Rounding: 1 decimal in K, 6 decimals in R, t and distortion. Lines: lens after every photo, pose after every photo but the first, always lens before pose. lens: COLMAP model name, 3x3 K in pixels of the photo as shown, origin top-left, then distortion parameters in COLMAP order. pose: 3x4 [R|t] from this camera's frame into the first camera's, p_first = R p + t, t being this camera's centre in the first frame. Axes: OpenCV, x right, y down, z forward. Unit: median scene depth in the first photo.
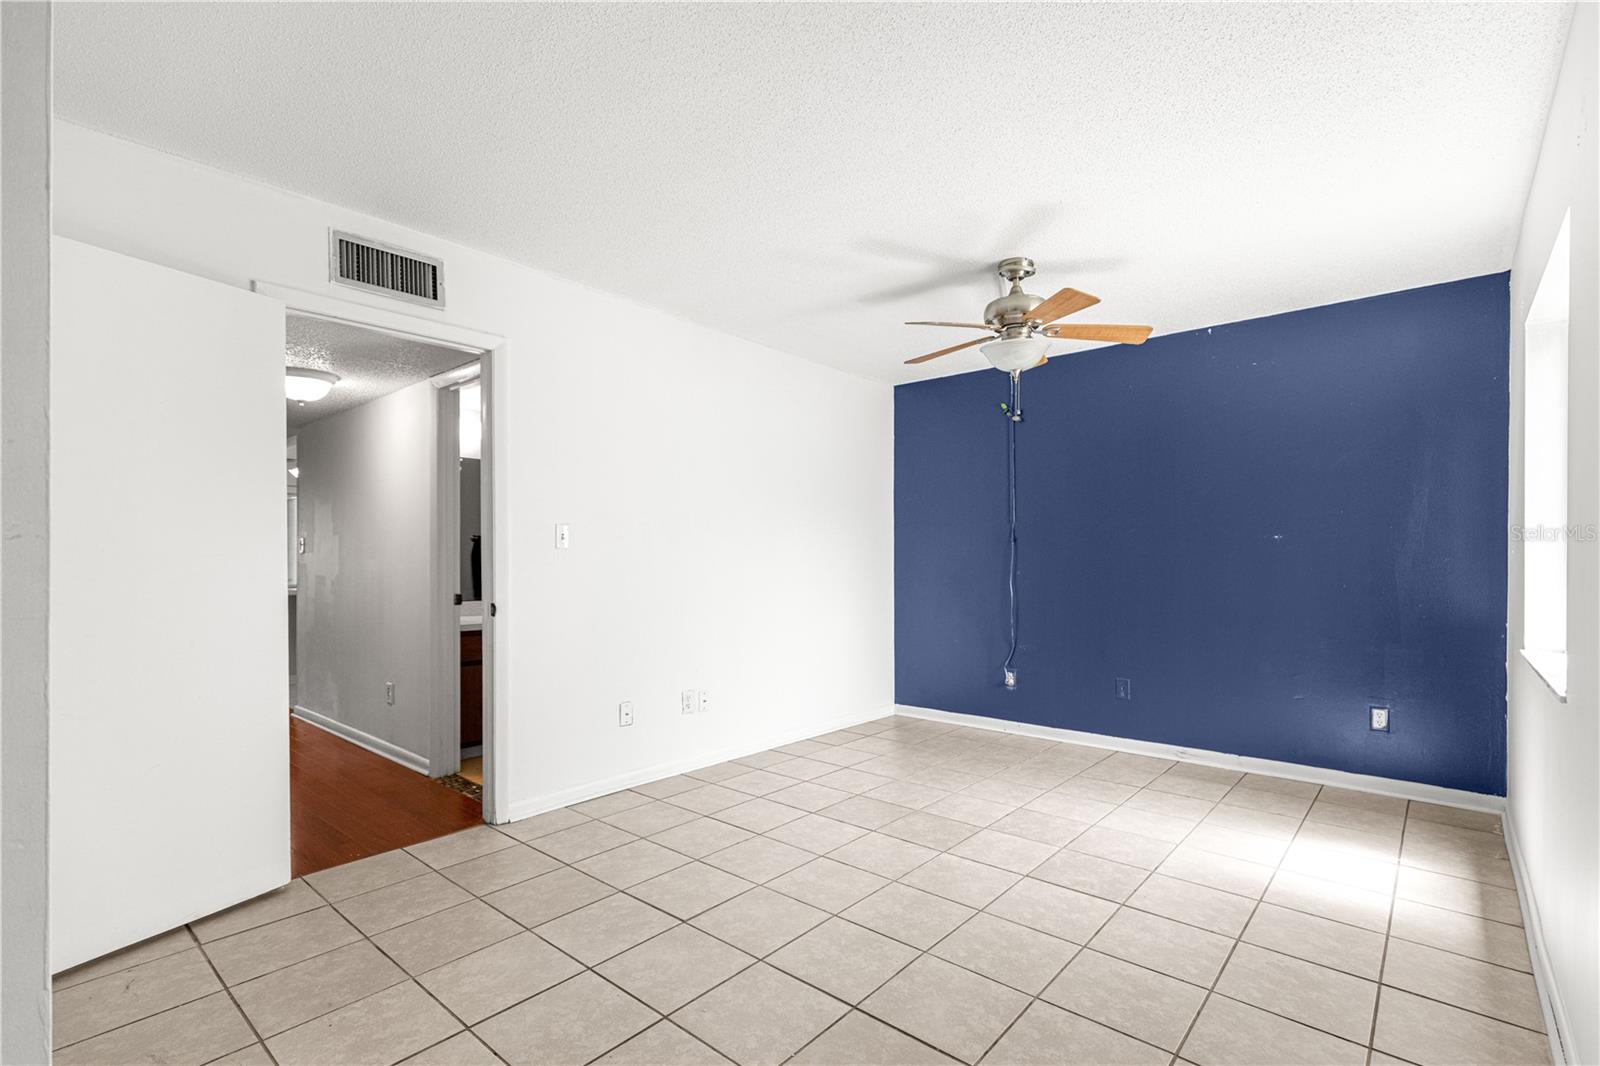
lens RADIAL K [[736.8, 0, 831.1], [0, 736.8, 559.1], [0, 0, 1]] dist [0.002431, 0.000177]
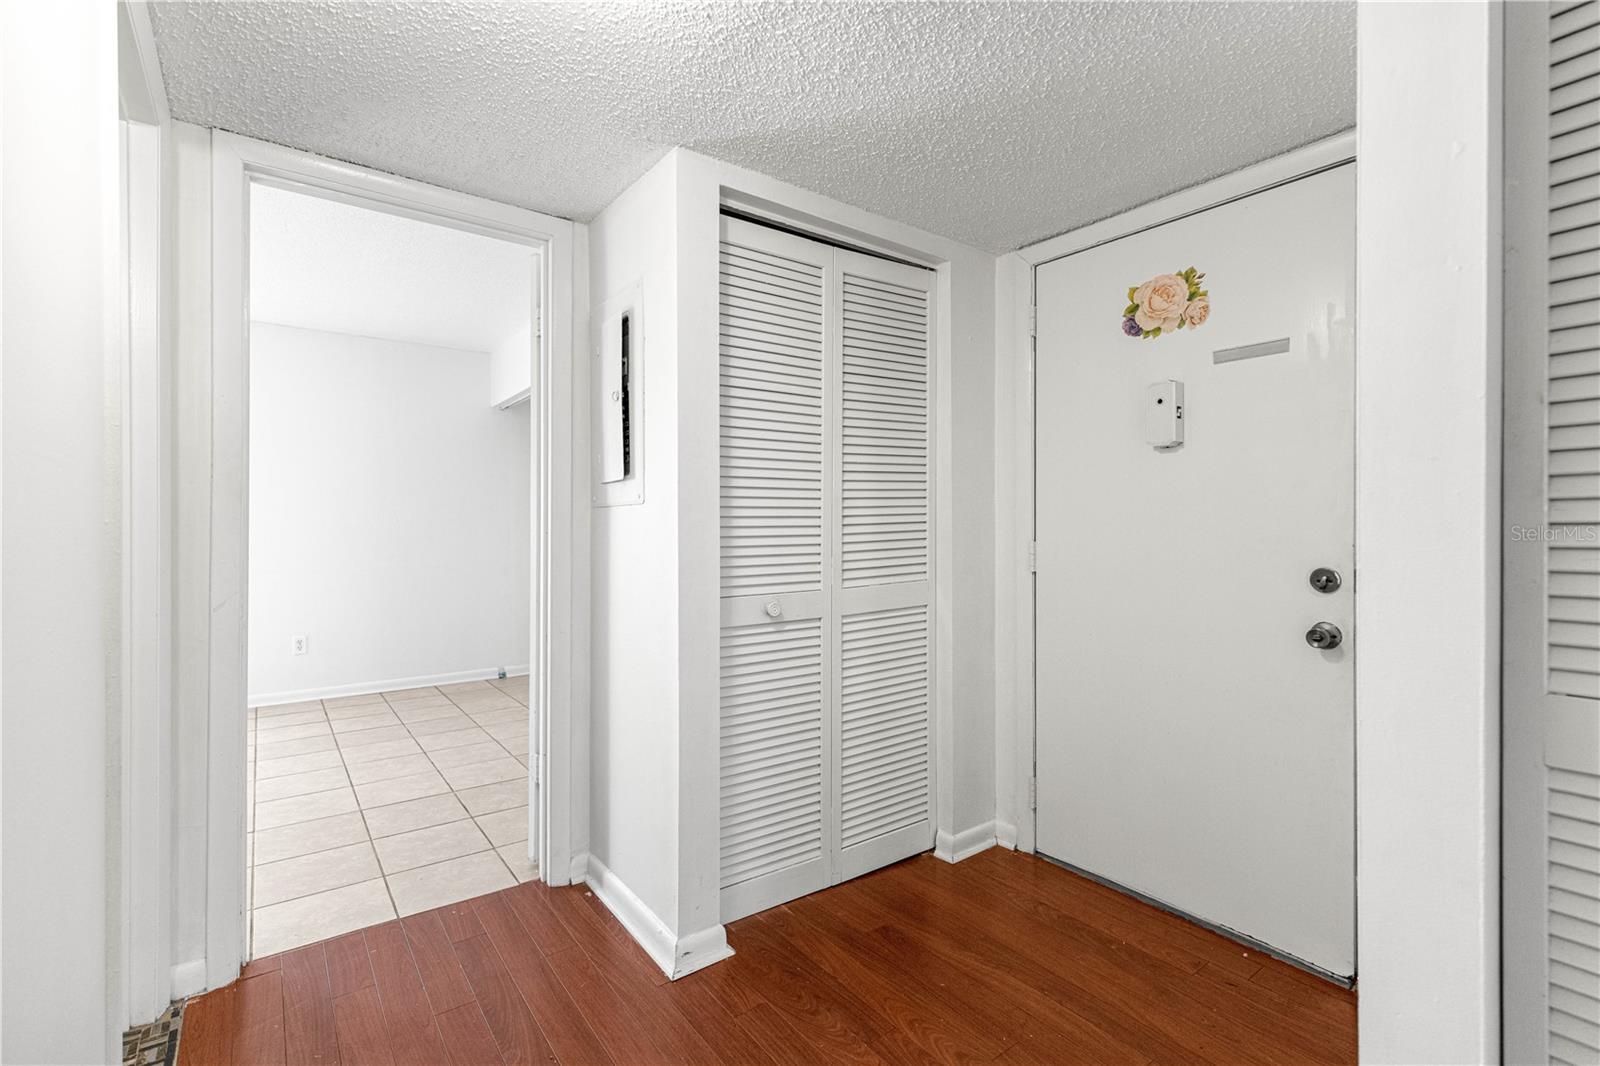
lens RADIAL K [[722.2, 0, 802.1], [0, 722.2, 530.6], [0, 0, 1]] dist [0.004246, 0.000004]
pose [[-0.972909, 0.002958, 0.231170, -1.144044], [0.004865, 0.999959, 0.007677, 0.012657], [-0.231138, 0.008593, -0.972883, 1.615122]]
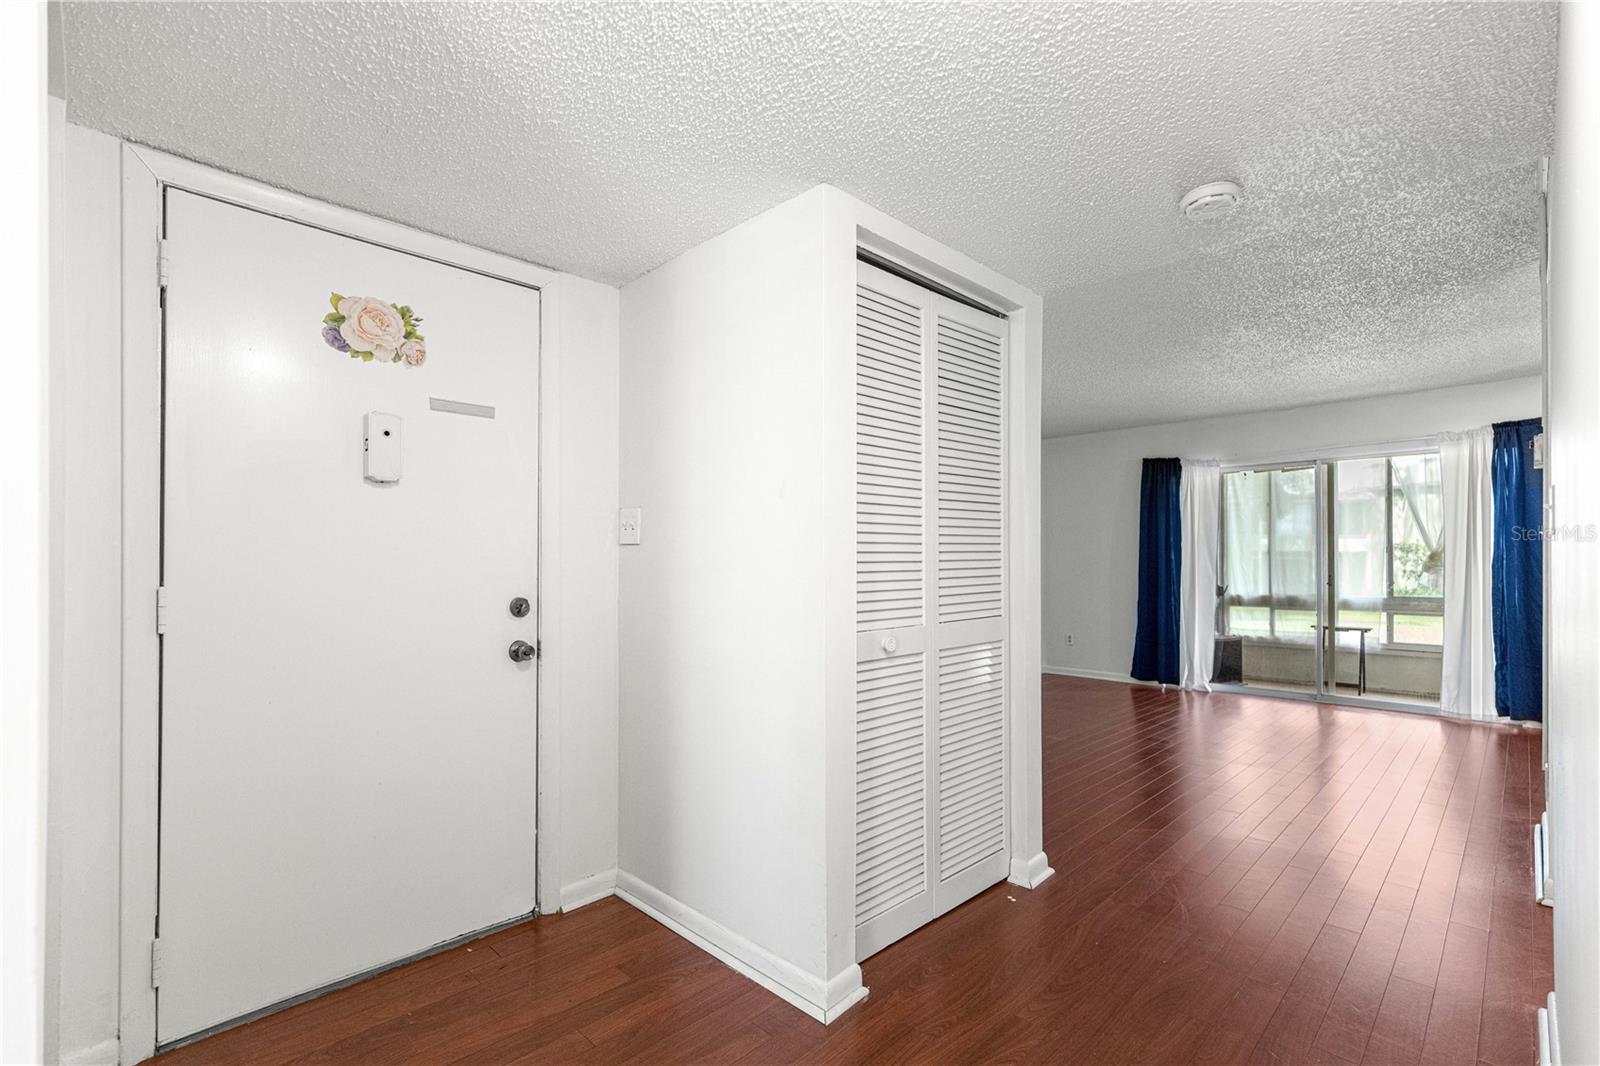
lens RADIAL K [[725.6, 0, 804.5], [0, 725.6, 556.3], [0, 0, 1]] dist [0.007366, -0.000091]
pose [[-0.085942, -0.000660, -0.996300, -0.685437], [-0.003516, 0.999994, -0.000359, 0.006136], [0.996294, 0.003472, -0.085944, 1.291167]]
